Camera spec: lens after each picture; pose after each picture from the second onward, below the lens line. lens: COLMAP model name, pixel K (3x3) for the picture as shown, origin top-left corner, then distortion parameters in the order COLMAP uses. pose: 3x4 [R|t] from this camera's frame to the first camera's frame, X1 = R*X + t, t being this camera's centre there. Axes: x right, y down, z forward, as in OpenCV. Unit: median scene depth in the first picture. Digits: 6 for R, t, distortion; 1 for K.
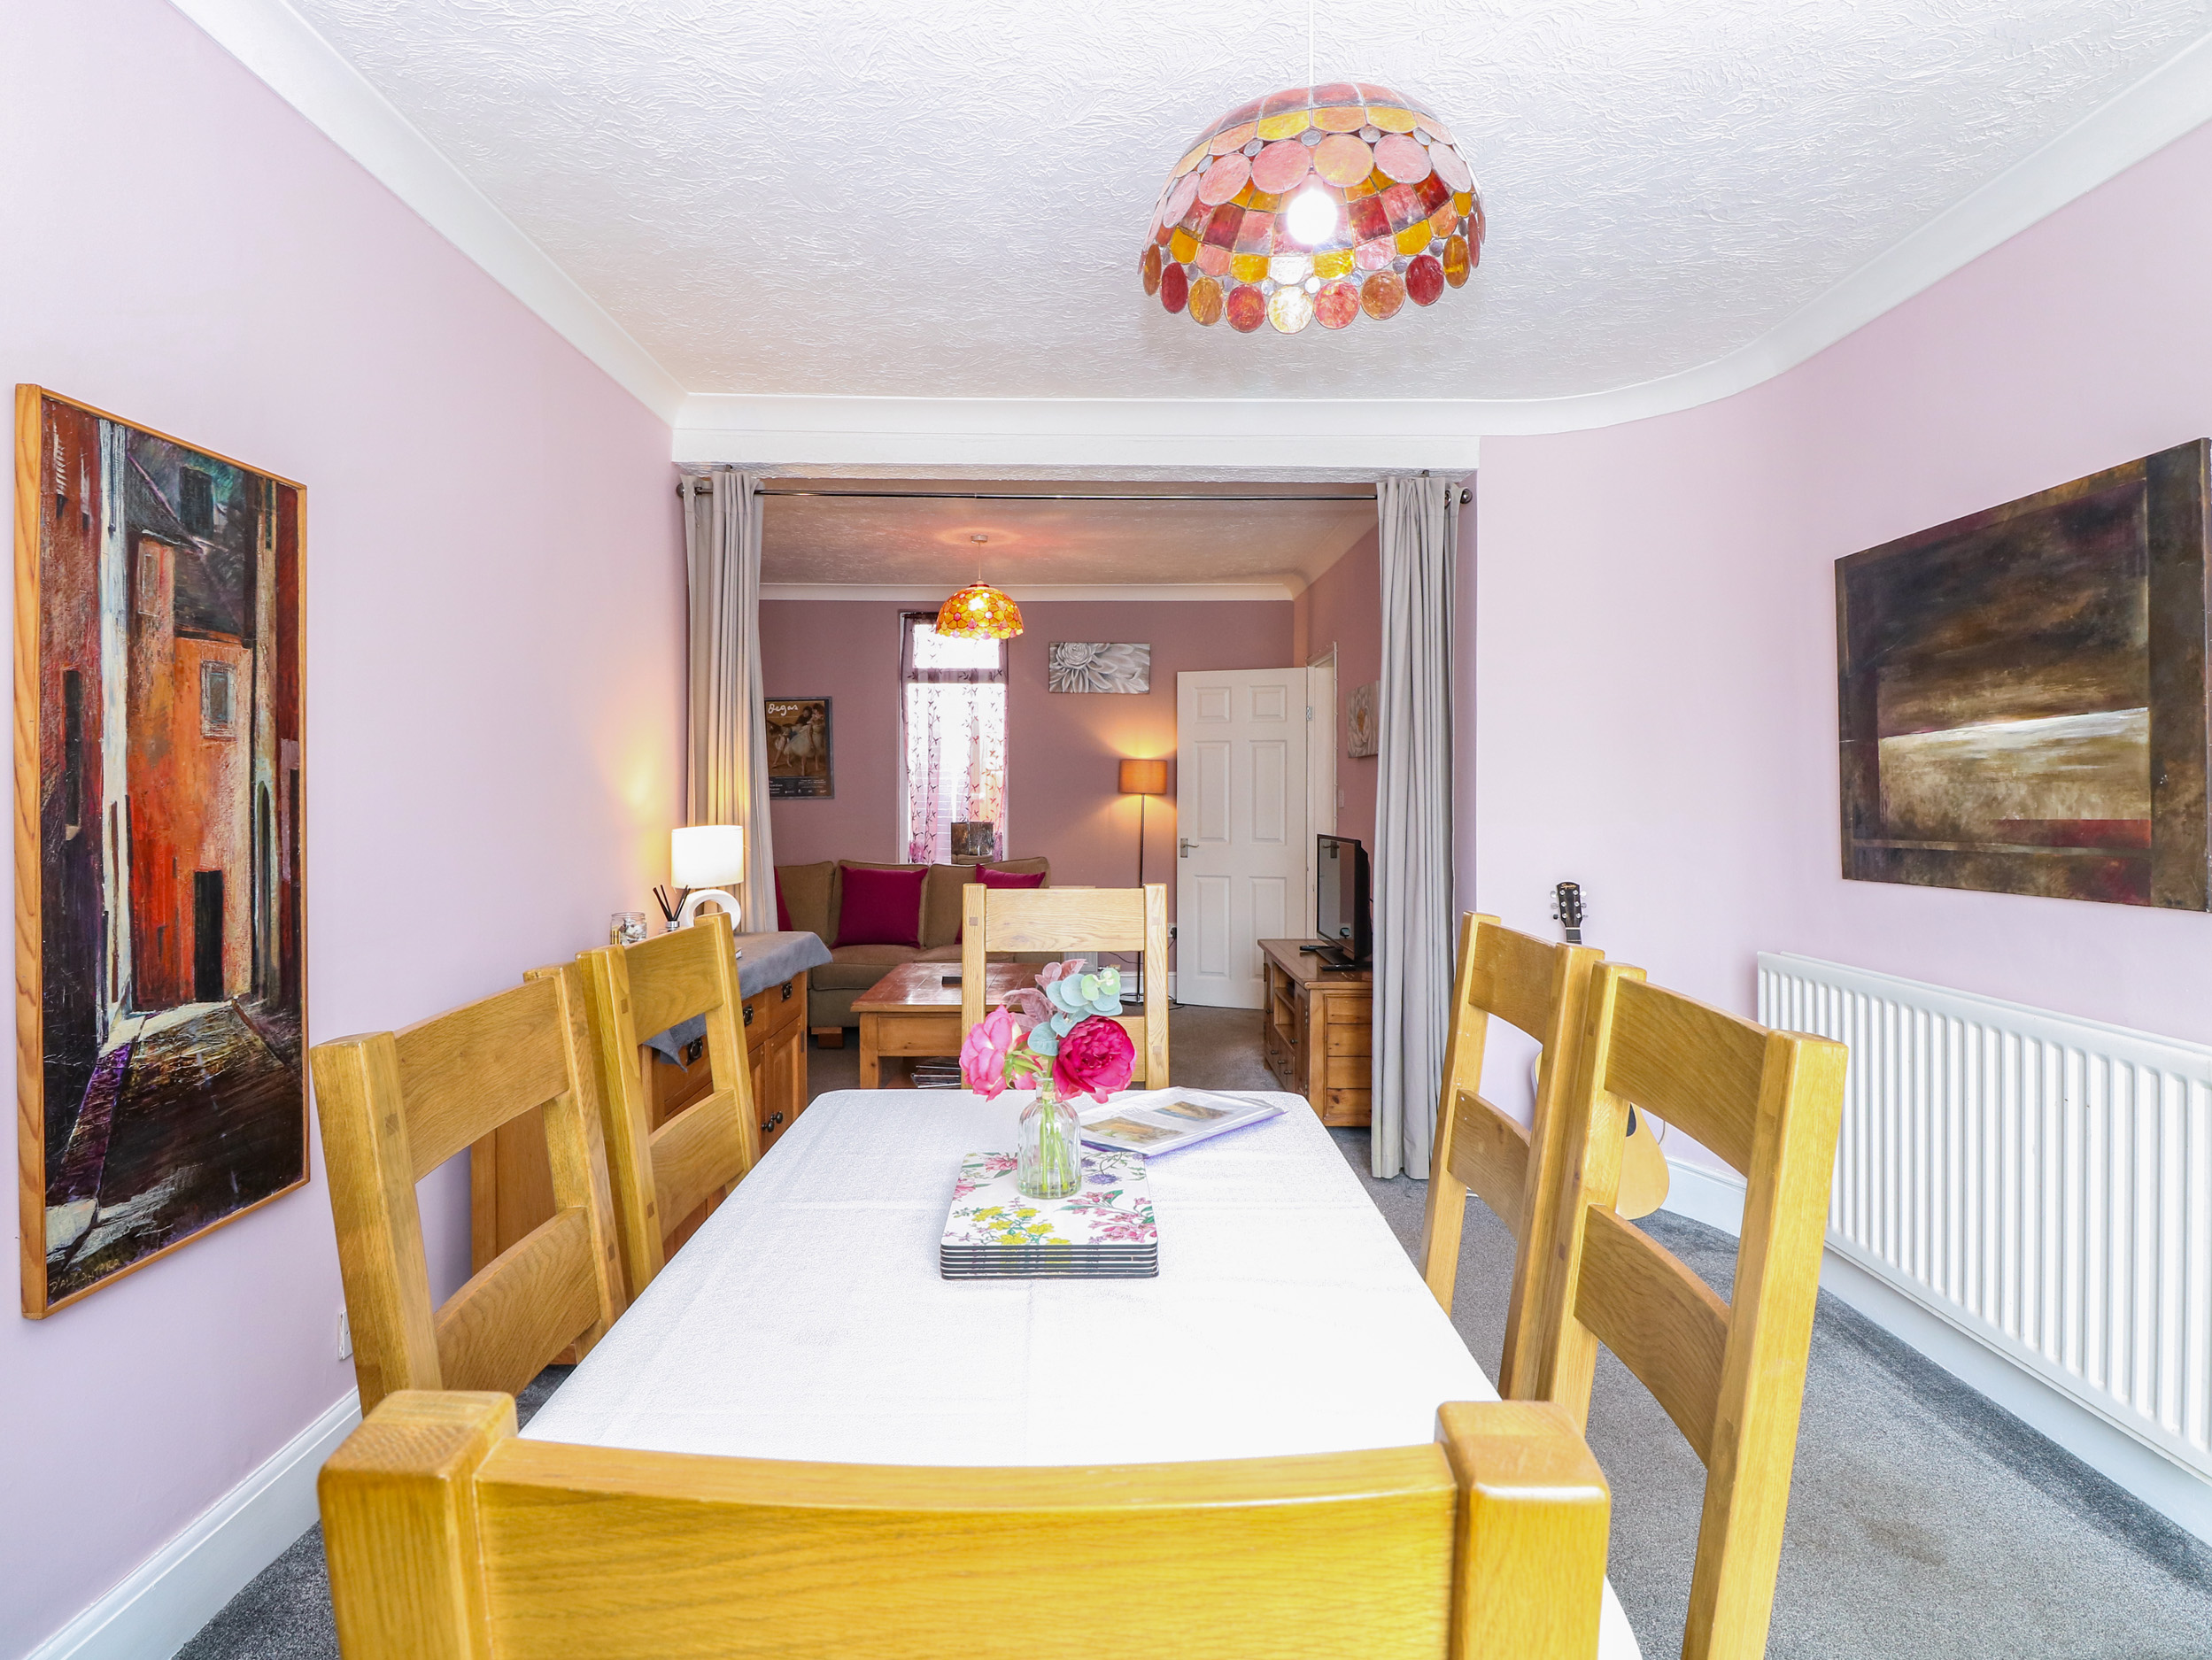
lens RADIAL K [[1226.7, 0, 1099.0], [0, 1226.7, 776.3], [0, 0, 1]] dist [-0.000704, -0.009370]
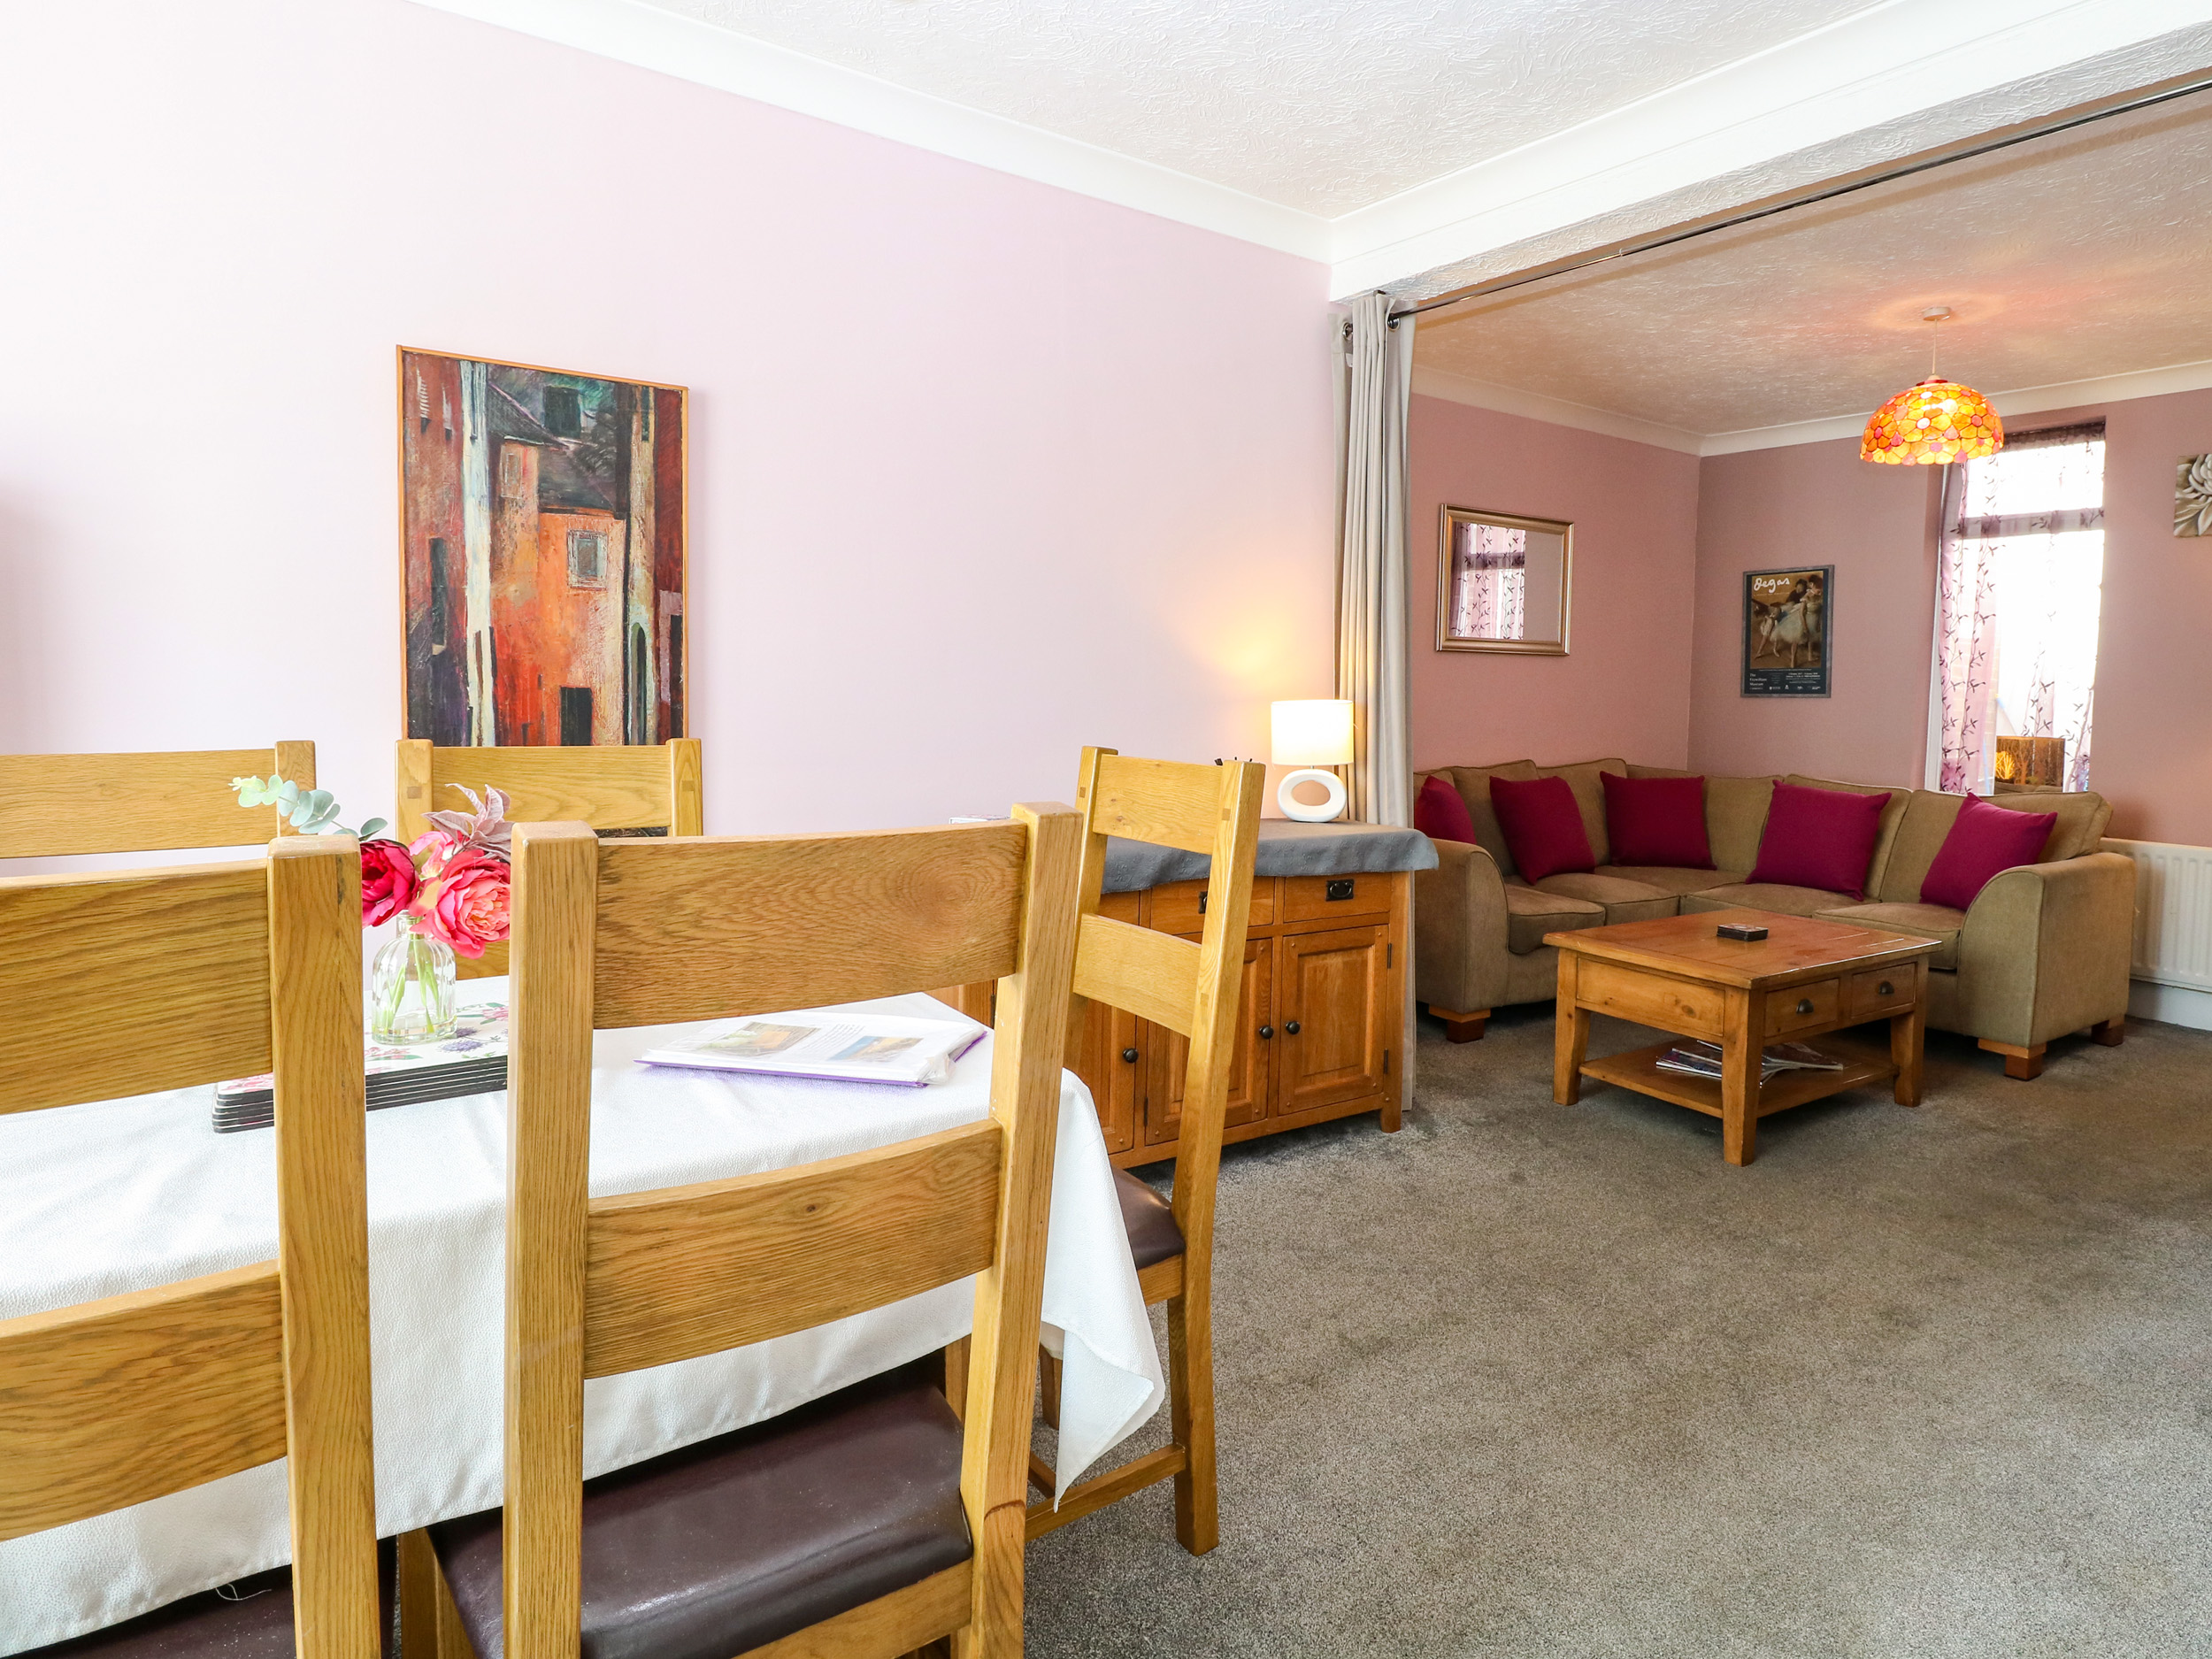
lens RADIAL K [[1266.6, 0, 1100.5], [0, 1266.6, 715.8], [0, 0, 1]] dist [-0.004924, -0.001367]
pose [[0.559010, 0.036700, -0.828348, 0.701154], [-0.019107, 0.999325, 0.031381, 0.050956], [0.828941, -0.001715, 0.559334, 0.659604]]
